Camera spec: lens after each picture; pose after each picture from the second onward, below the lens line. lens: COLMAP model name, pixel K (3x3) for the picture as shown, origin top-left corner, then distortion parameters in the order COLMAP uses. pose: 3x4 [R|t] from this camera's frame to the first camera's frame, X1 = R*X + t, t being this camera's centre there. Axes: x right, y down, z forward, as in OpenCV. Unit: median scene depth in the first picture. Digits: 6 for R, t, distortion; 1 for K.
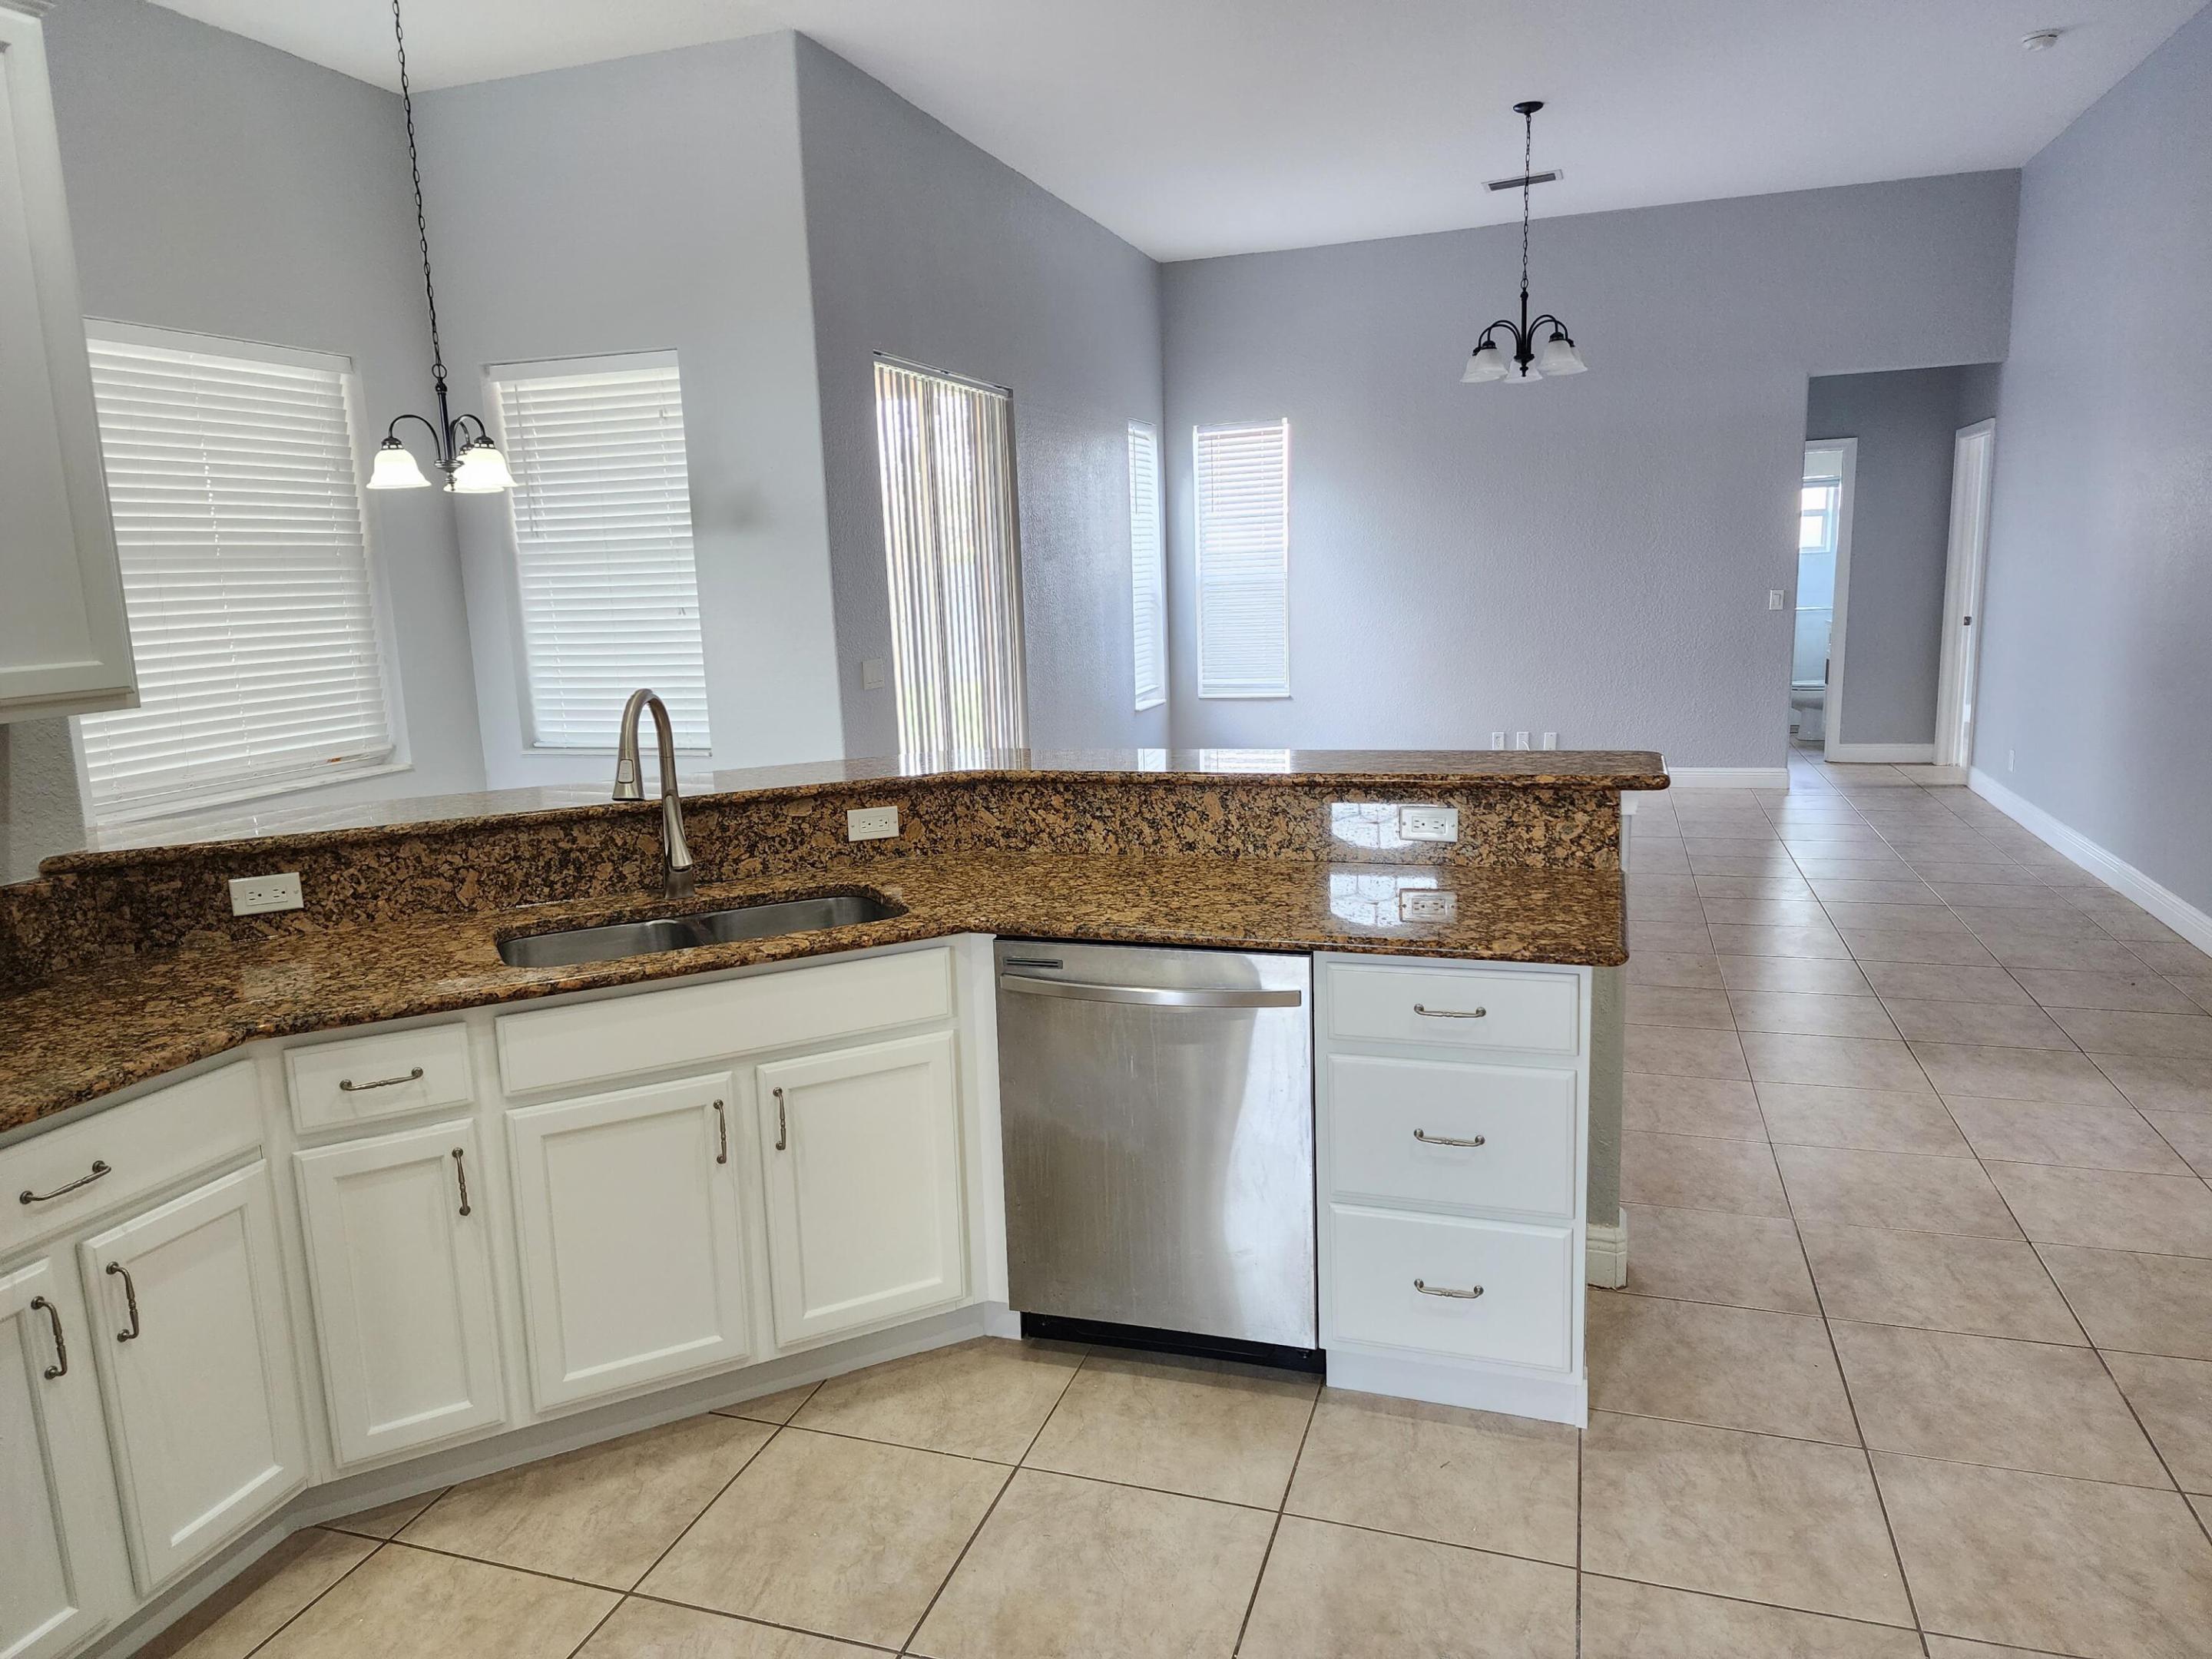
lens RADIAL K [[1480.4, 0, 1073.2], [0, 1480.4, 834.7], [0, 0, 1]] dist [0.069416, -0.053961]
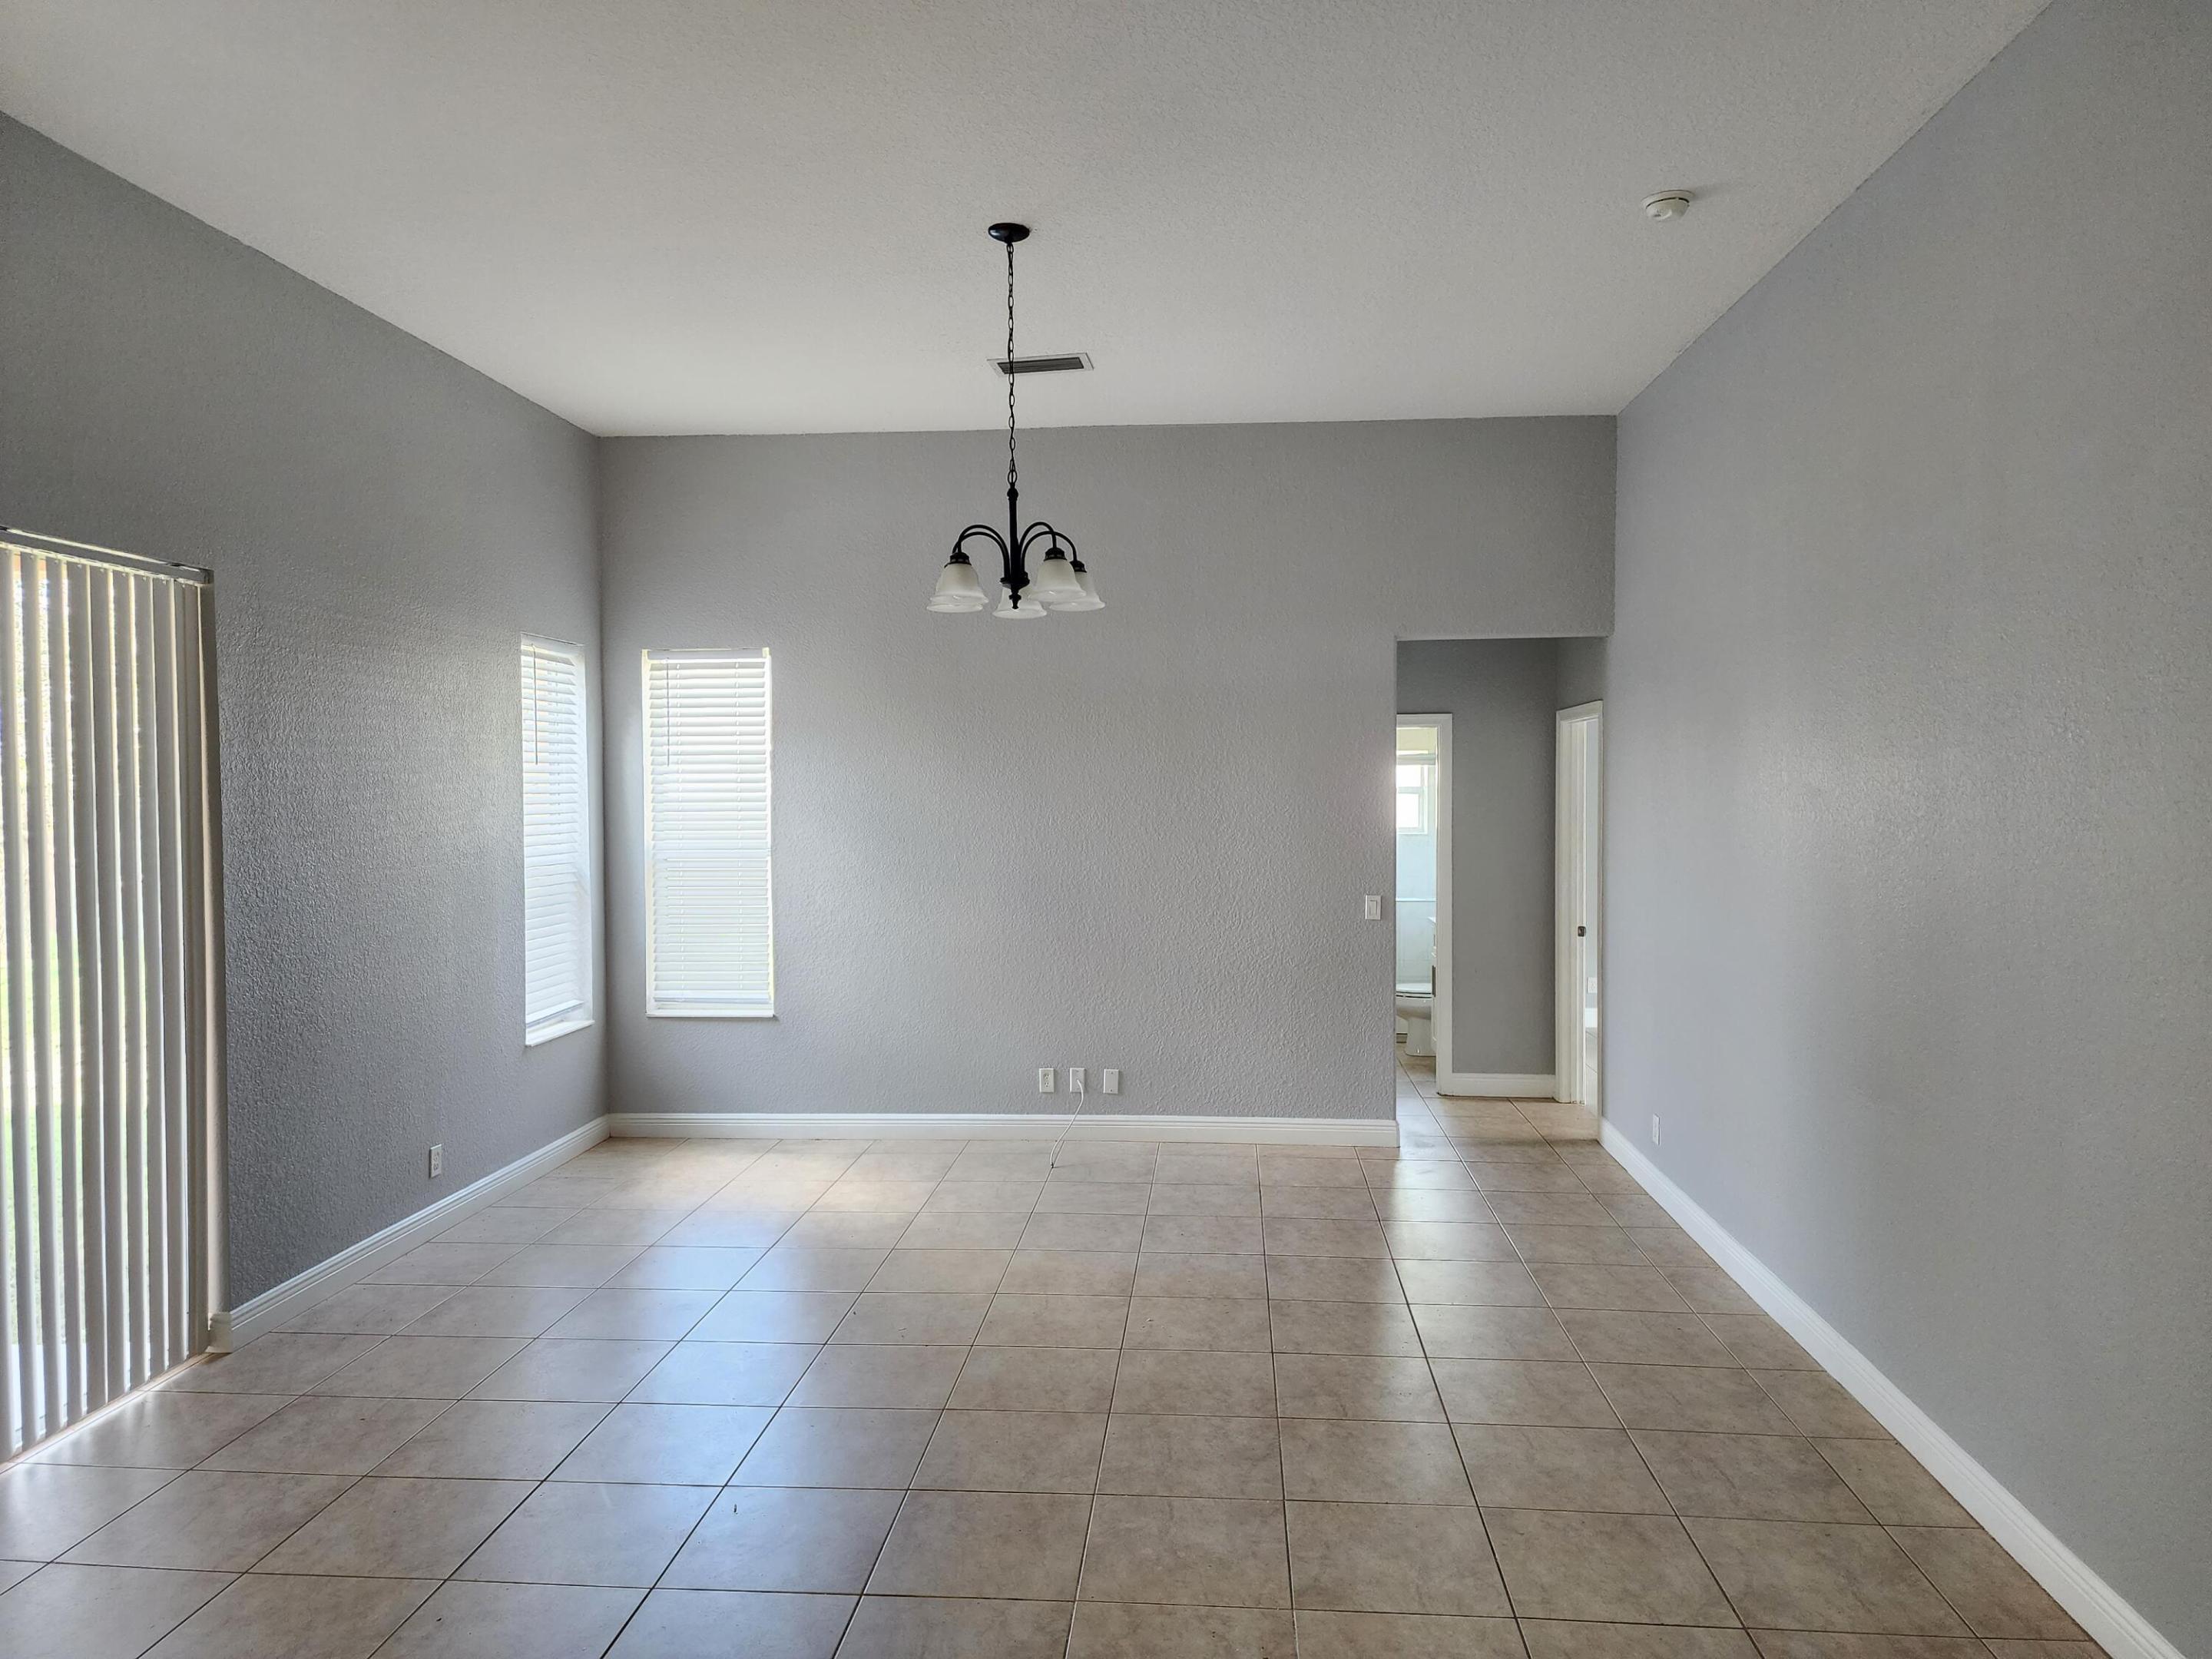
lens RADIAL K [[1480.4, 0, 1096.5], [0, 1480.4, 834.9], [0, 0, 1]] dist [0.069416, -0.053961]
pose [[0.969894, 0.025273, 0.242212, 0.140602], [0.010979, 0.989051, -0.147163, -0.083710], [-0.243279, 0.145392, 0.958998, 0.287135]]
